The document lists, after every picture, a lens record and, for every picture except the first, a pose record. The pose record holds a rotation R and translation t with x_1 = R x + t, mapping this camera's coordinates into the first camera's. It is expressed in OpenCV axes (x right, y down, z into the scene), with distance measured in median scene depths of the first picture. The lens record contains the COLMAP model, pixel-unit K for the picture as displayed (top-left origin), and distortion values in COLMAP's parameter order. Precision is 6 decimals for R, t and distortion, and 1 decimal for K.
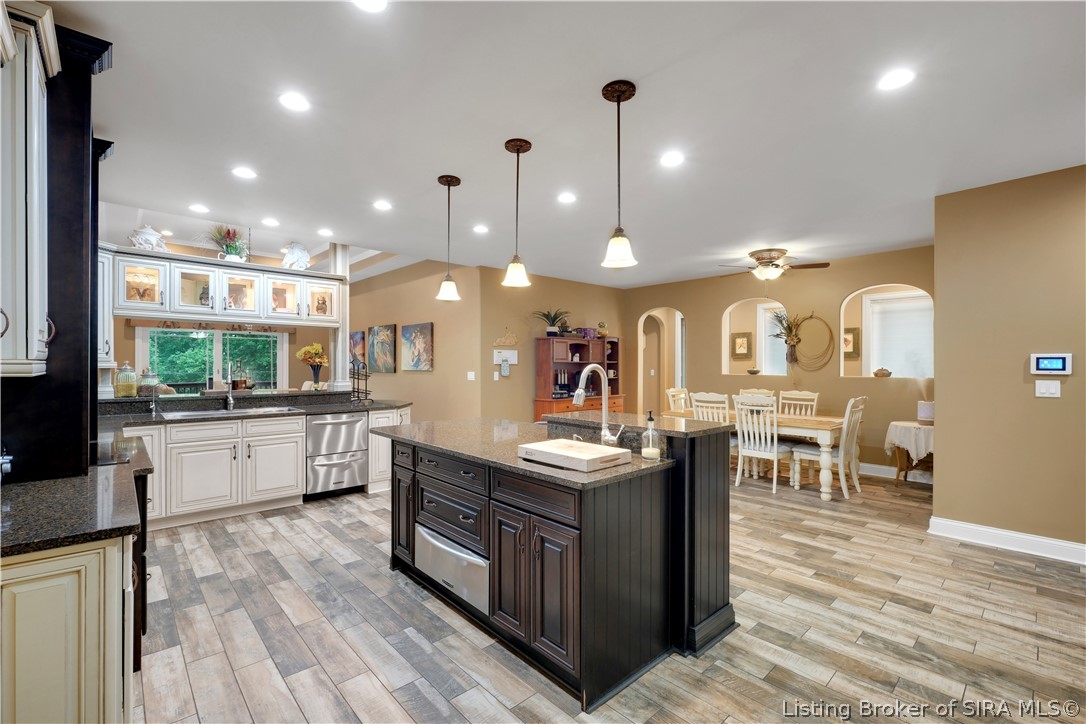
lens RADIAL K [[472.6, 0, 539.8], [0, 472.6, 364.2], [0, 0, 1]] dist [-0.003672, 0.000057]
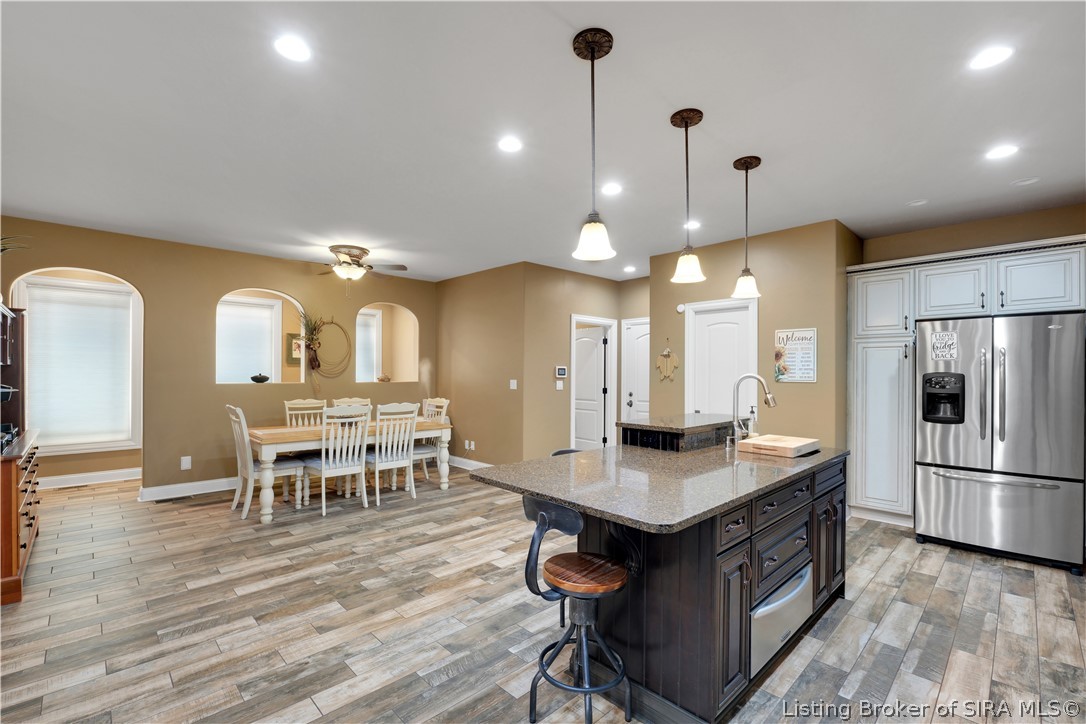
lens RADIAL K [[472.8, 0, 540.4], [0, 472.8, 373.1], [0, 0, 1]] dist [-0.008683, -0.000005]
pose [[-0.029385, -0.002943, 0.999564, -0.468309], [-0.005362, 0.999982, 0.002786, -0.000433], [-0.999554, -0.005278, -0.029400, 0.675861]]
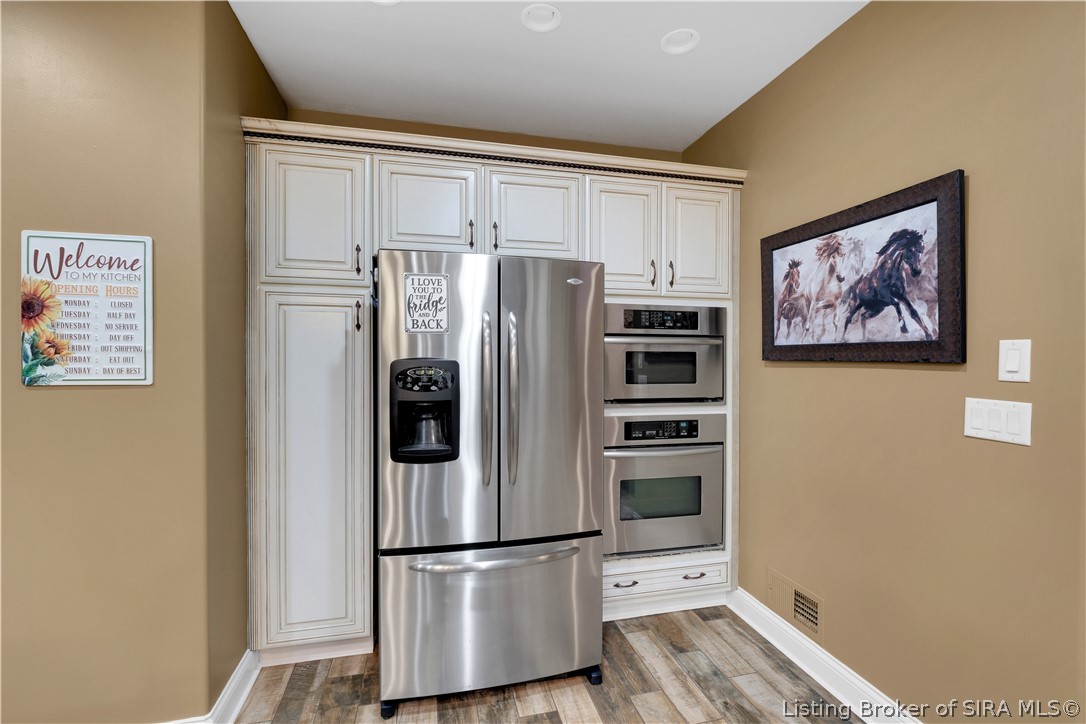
lens RADIAL K [[472.6, 0, 539.8], [0, 472.6, 364.2], [0, 0, 1]] dist [-0.003672, 0.000057]
pose [[-0.875746, -0.011438, 0.482637, -0.053688], [-0.006093, 0.999902, 0.012640, -0.003029], [-0.482734, 0.008129, -0.875729, 0.339006]]
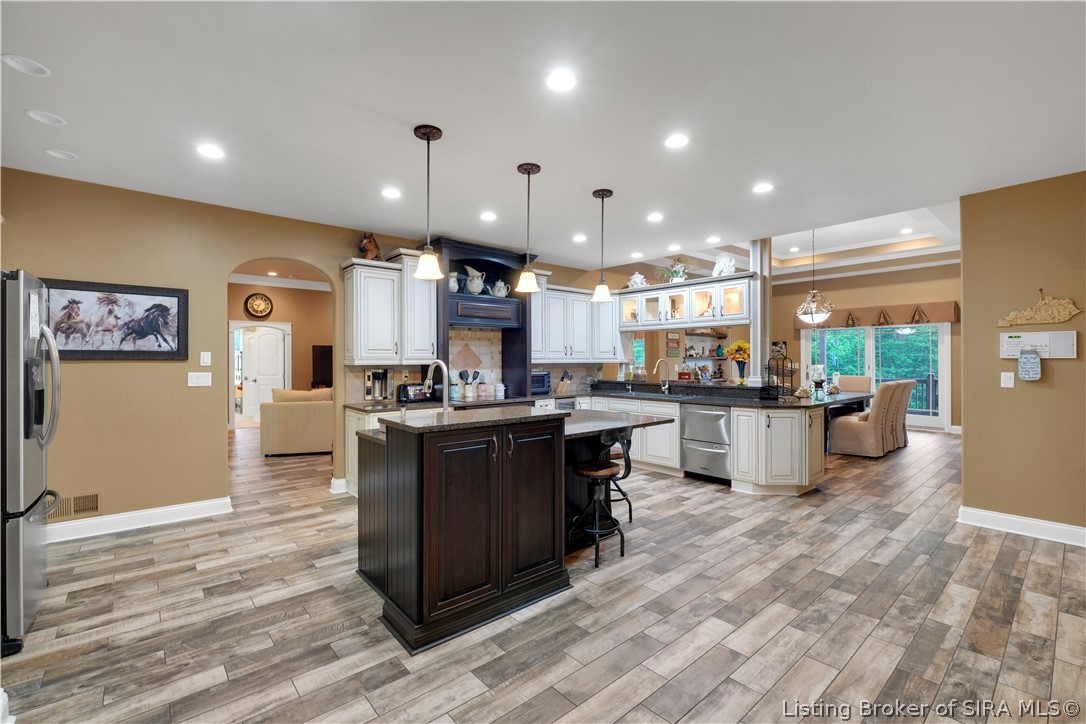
lens RADIAL K [[468.8, 0, 542.8], [0, 468.8, 357.6], [0, 0, 1]] dist [-0.009067, 0.000501]
pose [[-0.027601, -0.008381, -0.999584, 0.567610], [0.002711, 0.999961, -0.008459, 0.002335], [0.999615, -0.002943, -0.027577, 0.558383]]
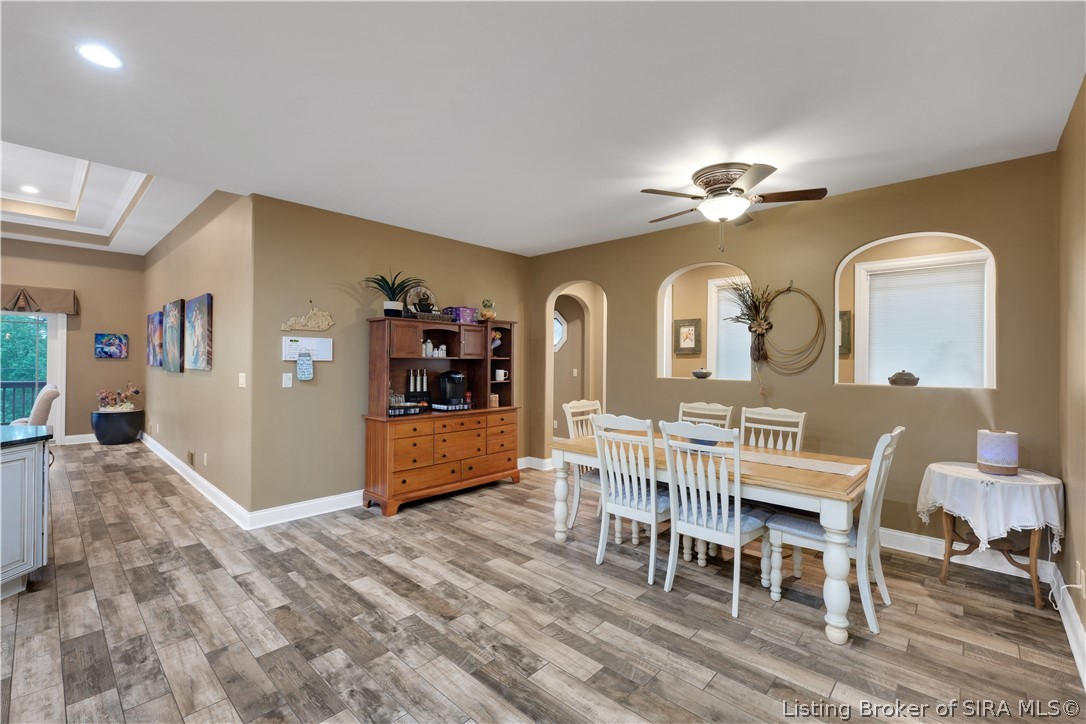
lens RADIAL K [[468.8, 0, 542.8], [0, 468.8, 357.6], [0, 0, 1]] dist [-0.009067, 0.000501]
pose [[0.996305, 0.007102, 0.085596, 0.216998], [-0.006532, 0.999955, -0.006937, -0.001847], [-0.085641, 0.006352, 0.996306, 0.454904]]
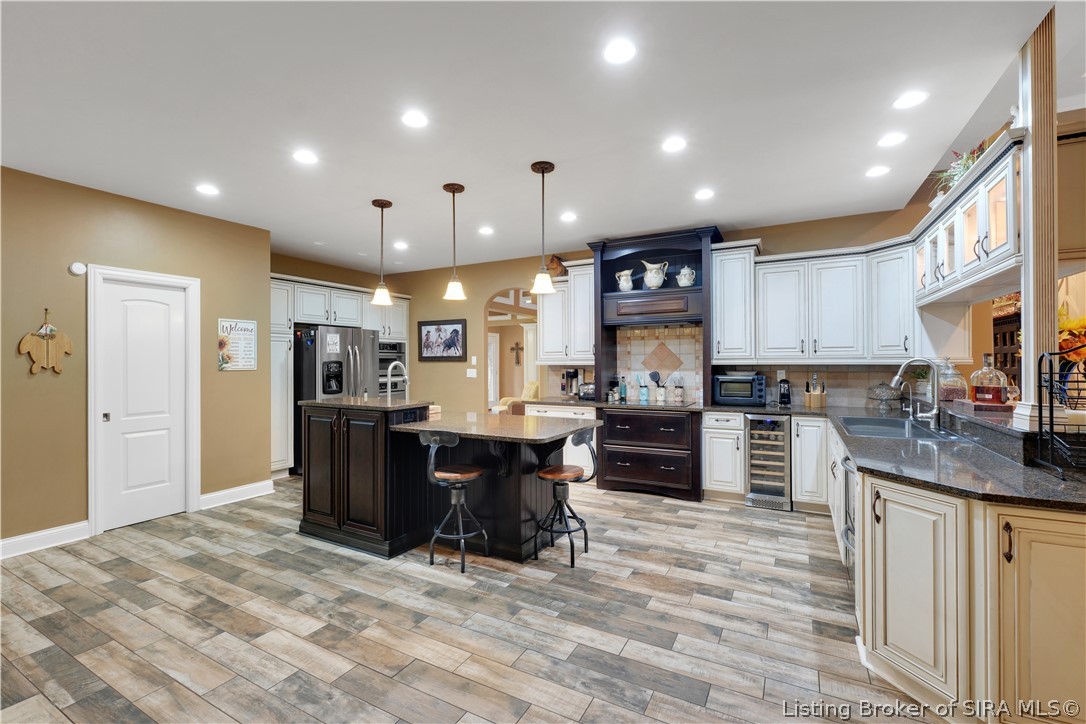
lens RADIAL K [[468.8, 0, 542.8], [0, 468.8, 357.6], [0, 0, 1]] dist [-0.009067, 0.000501]
pose [[-0.944629, -0.001748, -0.328137, 0.073289], [0.001840, 0.999942, -0.010625, 0.002028], [0.328136, -0.010640, -0.944571, 1.182489]]
